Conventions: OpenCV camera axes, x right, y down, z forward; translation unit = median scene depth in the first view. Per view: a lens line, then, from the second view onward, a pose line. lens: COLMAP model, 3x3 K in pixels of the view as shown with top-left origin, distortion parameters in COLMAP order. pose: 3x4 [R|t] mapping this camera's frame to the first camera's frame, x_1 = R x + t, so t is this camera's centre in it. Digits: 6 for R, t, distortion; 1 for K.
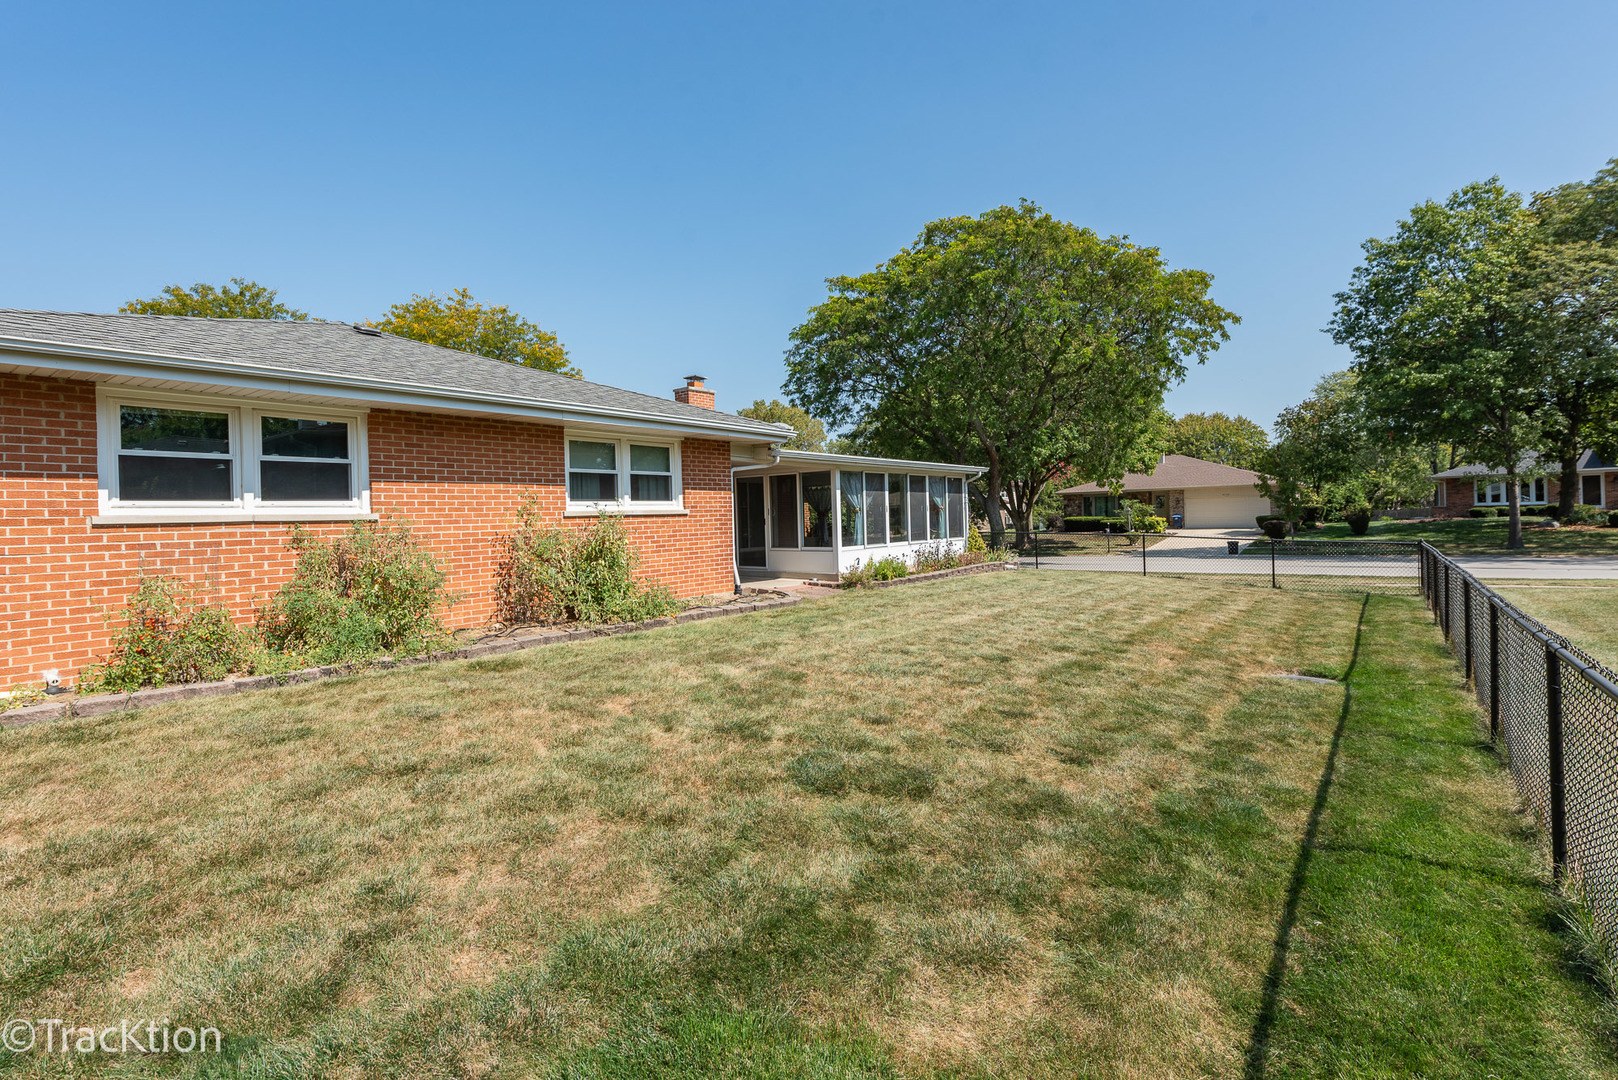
lens RADIAL K [[733.6, 0, 808.8], [0, 733.6, 530.3], [0, 0, 1]] dist [0.006062, 0.000261]
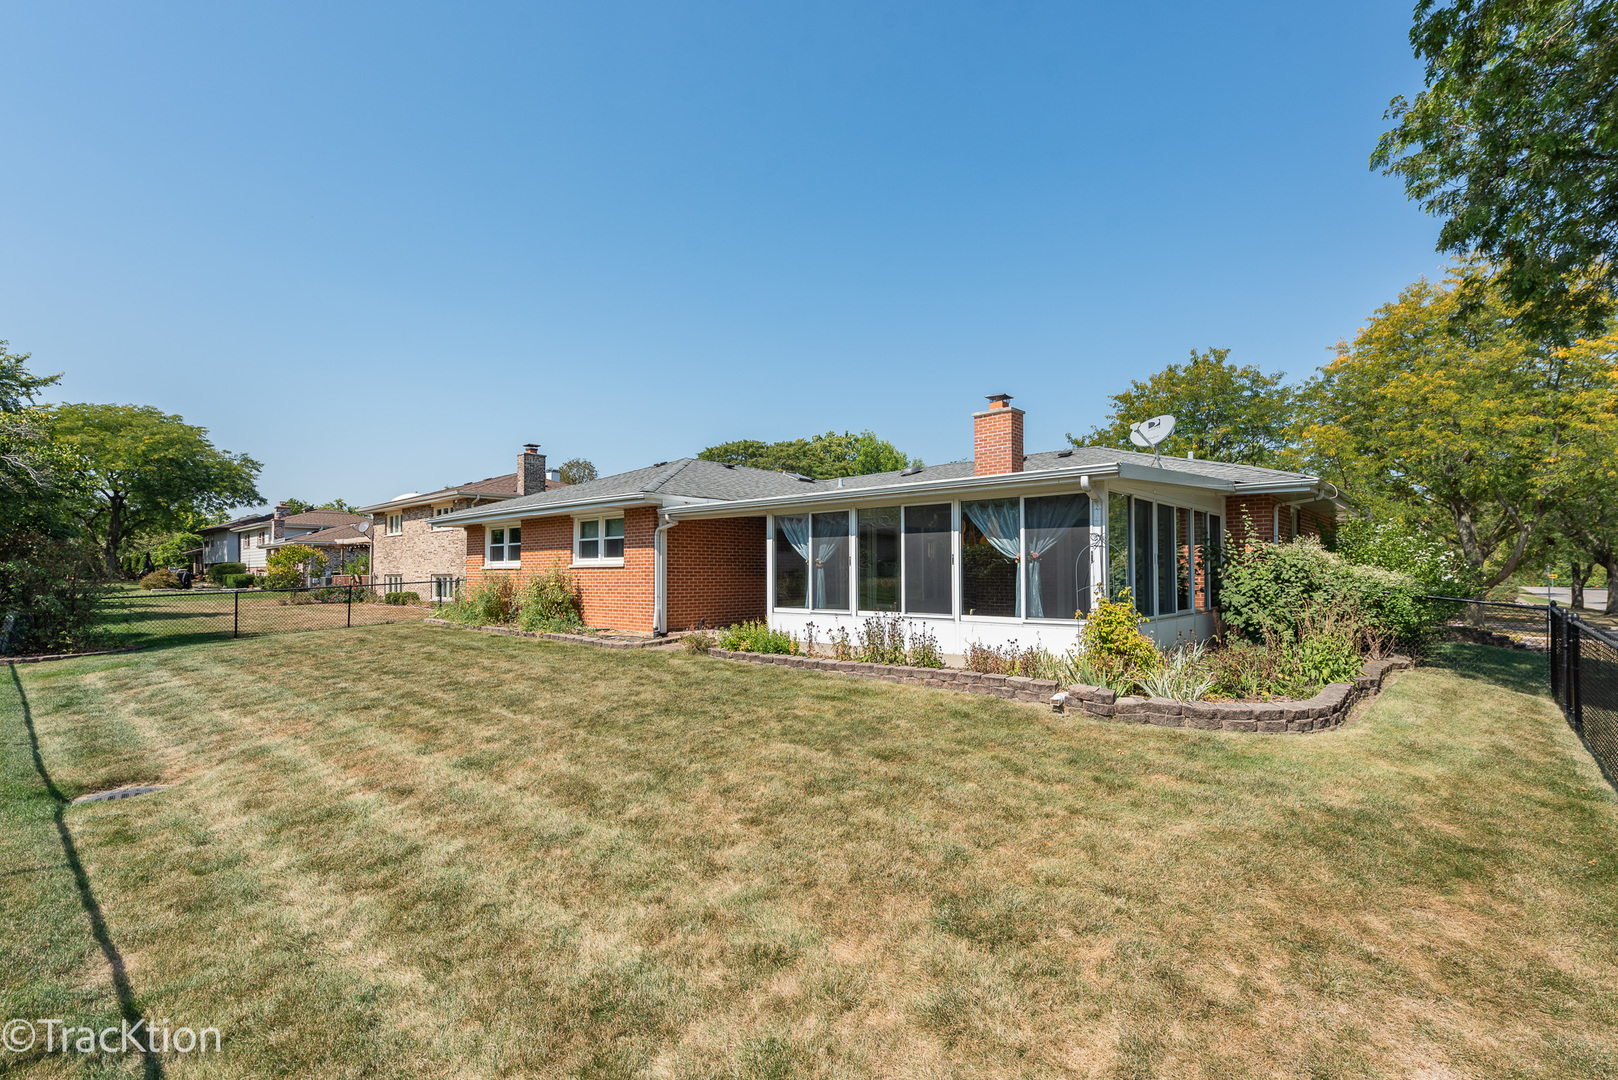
lens RADIAL K [[733.6, 0, 809.2], [0, 733.6, 546.8], [0, 0, 1]] dist [0.006062, 0.000261]
pose [[-0.060233, -0.005895, -0.998167, 1.215876], [-0.008973, 0.999945, -0.005364, -0.058425], [0.998144, 0.008634, -0.060283, 1.514468]]
